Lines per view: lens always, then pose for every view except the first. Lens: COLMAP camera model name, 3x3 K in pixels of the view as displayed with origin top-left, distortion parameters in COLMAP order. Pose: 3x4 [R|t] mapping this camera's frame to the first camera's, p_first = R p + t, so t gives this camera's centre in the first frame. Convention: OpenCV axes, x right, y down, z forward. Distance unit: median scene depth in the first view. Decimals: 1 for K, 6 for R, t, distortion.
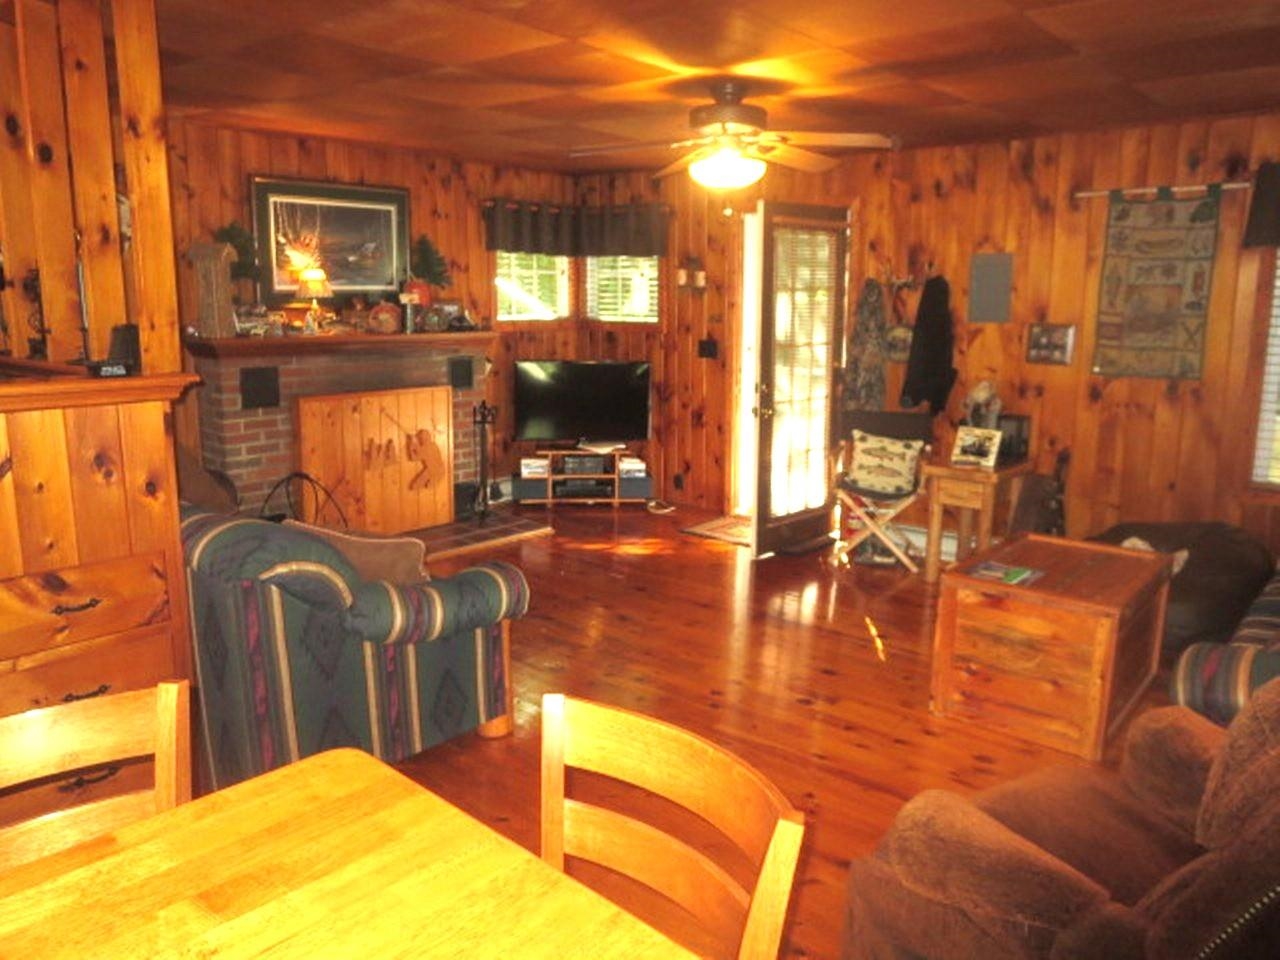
lens RADIAL K [[994.9, 0, 636.9], [0, 994.9, 475.6], [0, 0, 1]] dist [-0.004936, -0.003397]
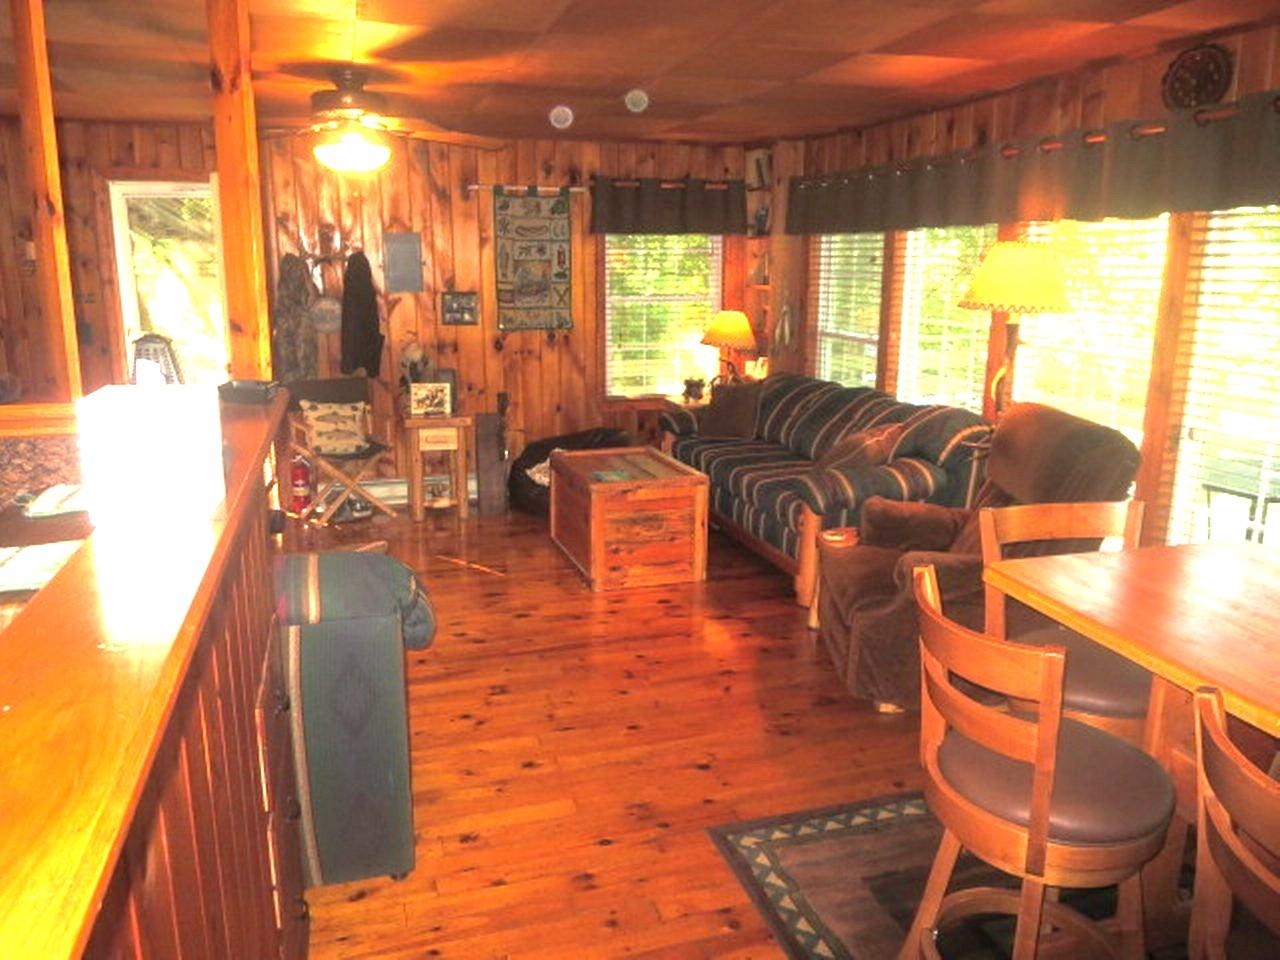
lens RADIAL K [[994.9, 0, 637.2], [0, 994.9, 485.1], [0, 0, 1]] dist [-0.004936, -0.003397]
pose [[0.512534, -0.196409, 0.835902, -0.574090], [0.155587, 0.978617, 0.134544, -0.052508], [-0.844454, 0.061097, 0.532133, 0.182339]]
